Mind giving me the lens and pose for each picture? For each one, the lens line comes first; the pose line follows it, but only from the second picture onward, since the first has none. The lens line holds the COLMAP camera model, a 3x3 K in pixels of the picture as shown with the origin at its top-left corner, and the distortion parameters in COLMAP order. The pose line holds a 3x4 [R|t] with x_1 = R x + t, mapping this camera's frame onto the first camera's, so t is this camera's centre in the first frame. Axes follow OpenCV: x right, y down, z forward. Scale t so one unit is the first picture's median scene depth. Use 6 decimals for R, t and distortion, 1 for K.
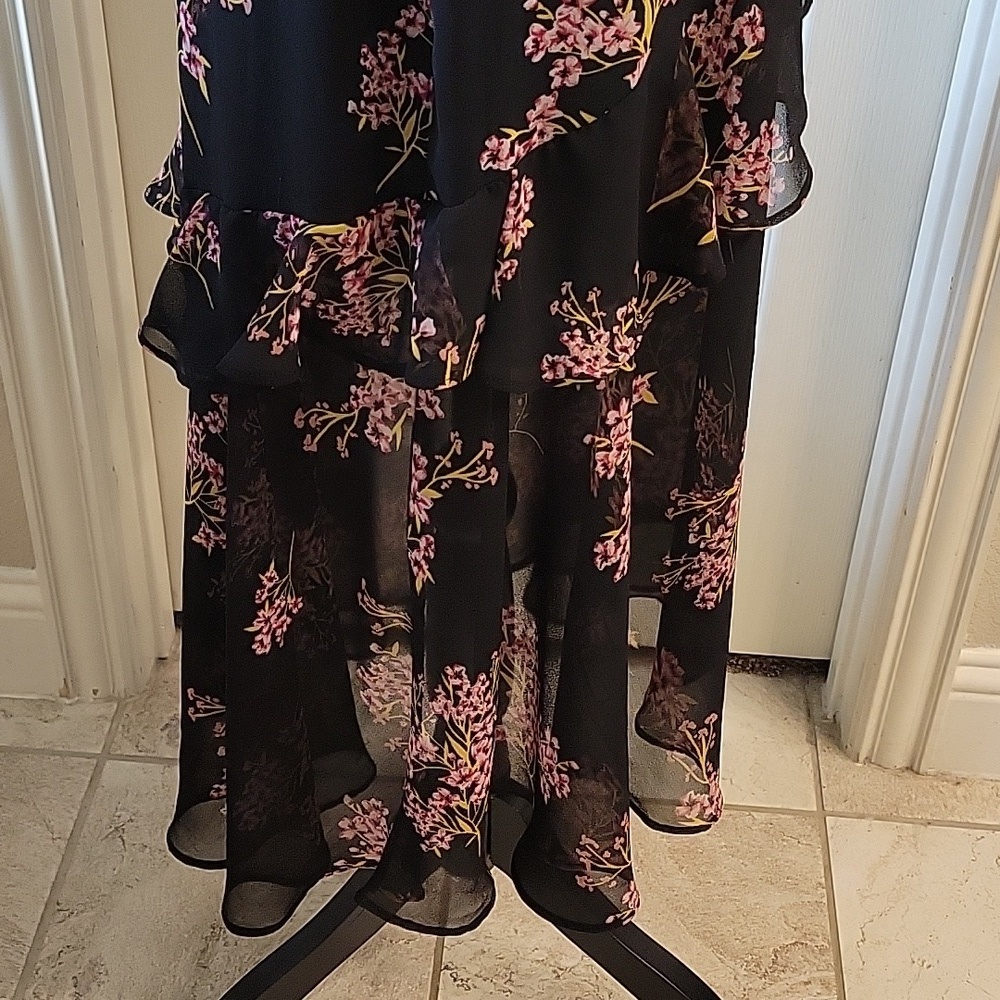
lens RADIAL K [[1659.3, 0, 491.7], [0, 1659.3, 496.0], [0, 0, 1]] dist [0.031918, 0.000000]
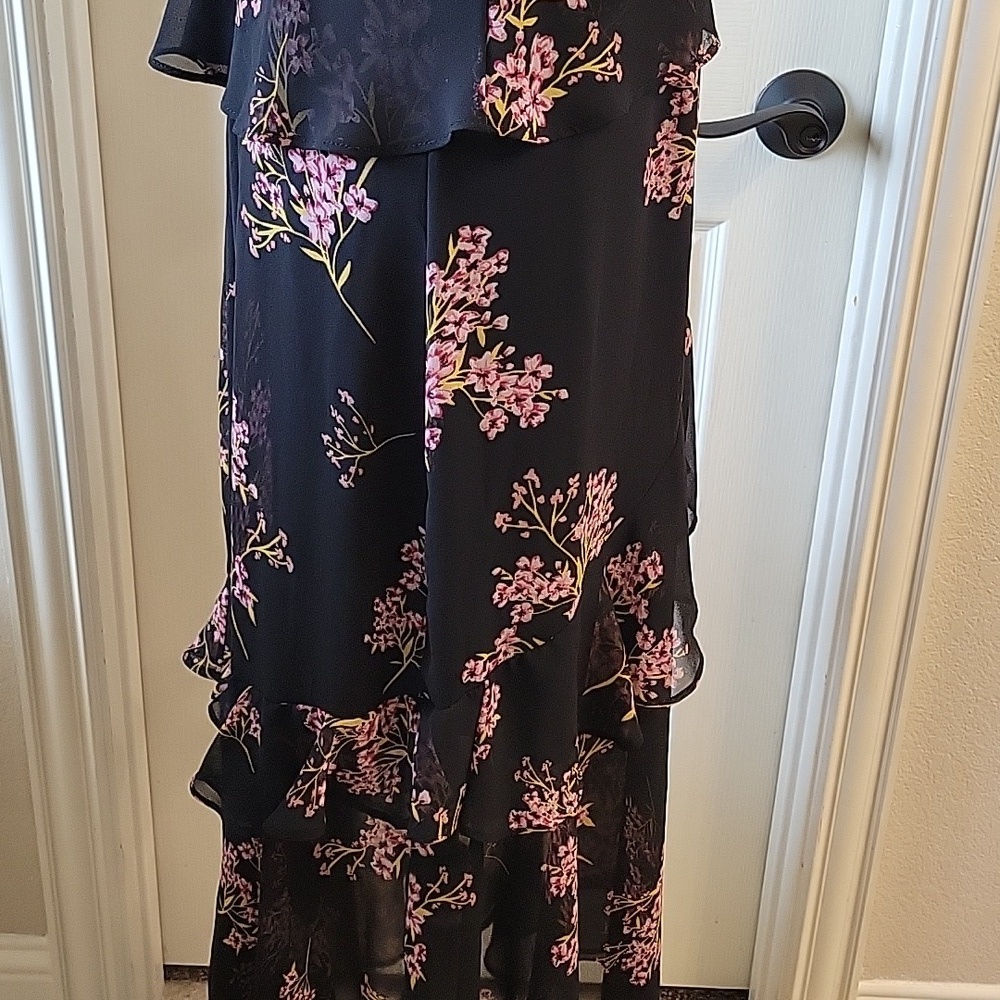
lens RADIAL K [[1659.3, 0, 494.7], [0, 1659.3, 482.4], [0, 0, 1]] dist [0.031918, 0.000000]
pose [[0.998449, -0.020717, 0.051674, -0.036944], [0.029106, 0.985479, -0.167286, -0.100913], [-0.047458, 0.168530, 0.984553, -0.296033]]
